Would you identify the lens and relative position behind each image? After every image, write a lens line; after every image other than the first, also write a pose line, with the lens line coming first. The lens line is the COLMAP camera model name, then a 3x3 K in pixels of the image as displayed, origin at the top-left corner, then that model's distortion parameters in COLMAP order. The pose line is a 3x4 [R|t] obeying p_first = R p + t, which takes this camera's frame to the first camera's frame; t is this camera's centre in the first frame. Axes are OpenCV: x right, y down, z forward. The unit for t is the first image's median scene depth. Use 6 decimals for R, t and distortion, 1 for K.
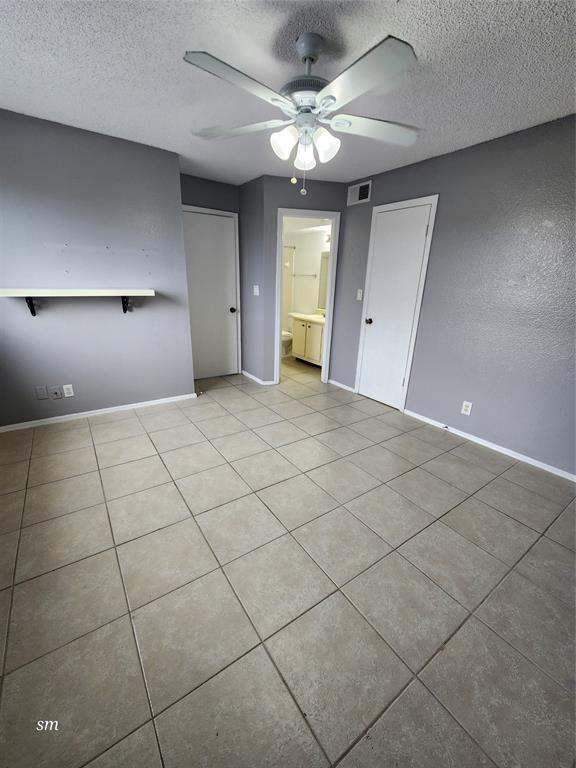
lens RADIAL K [[313.7, 0, 288.9], [0, 313.7, 388.8], [0, 0, 1]] dist [-0.000957, 0.000421]
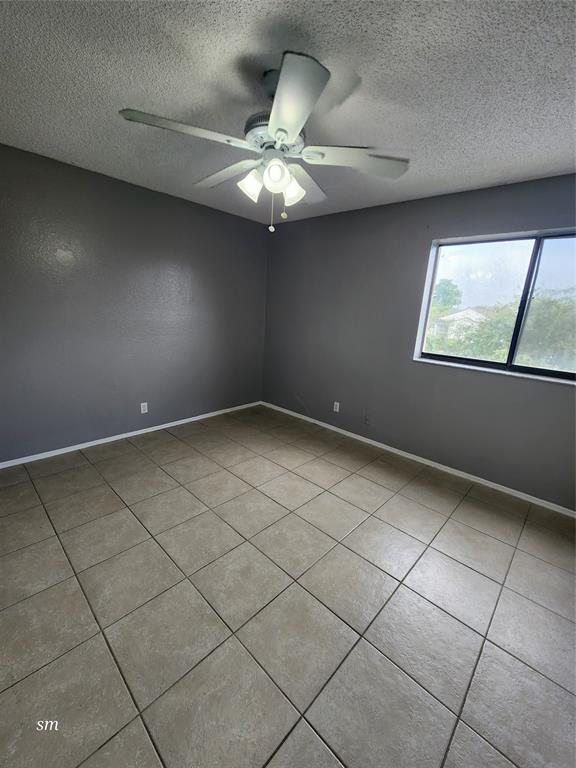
lens RADIAL K [[313.7, 0, 288.9], [0, 313.7, 388.8], [0, 0, 1]] dist [-0.000957, 0.000421]
pose [[-0.974584, -0.034988, -0.221273, 0.187301], [-0.154858, 0.818954, 0.552570, -0.747089], [0.161879, 0.572791, -0.803558, 1.987065]]
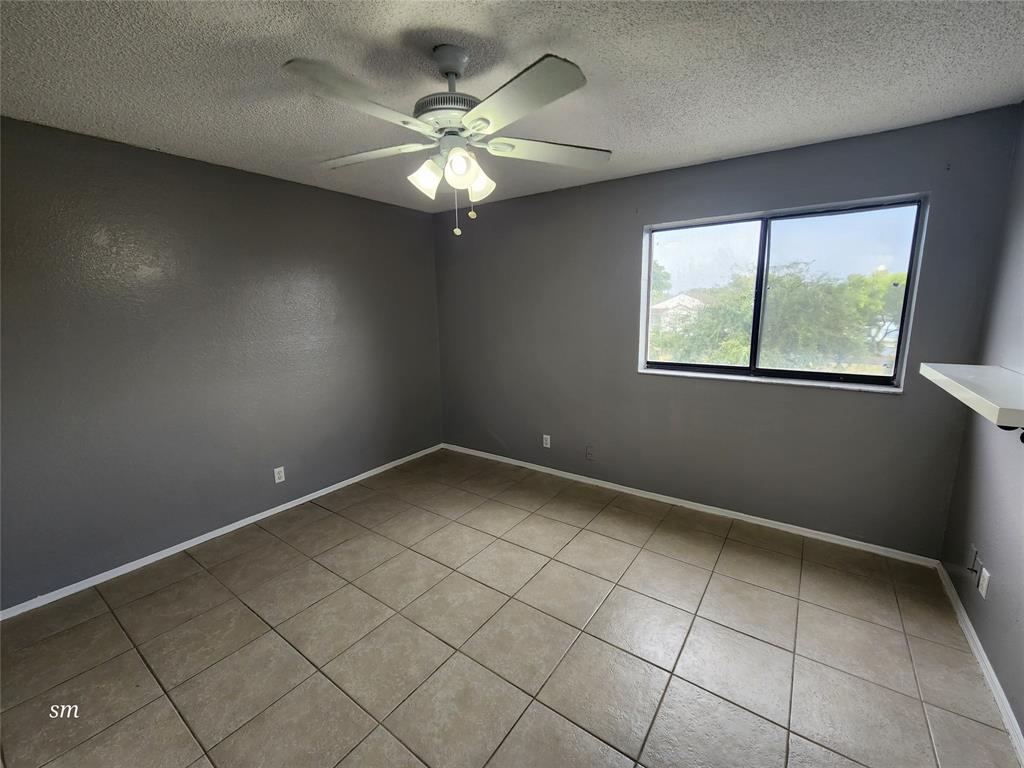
lens RADIAL K [[418.3, 0, 519.2], [0, 418.3, 381.9], [0, 0, 1]] dist [-0.000957, 0.000421]
pose [[-0.939511, 0.042105, -0.339922, 0.251845], [-0.131048, 0.872720, 0.470304, -0.780821], [0.316459, 0.486402, -0.814412, 1.958210]]
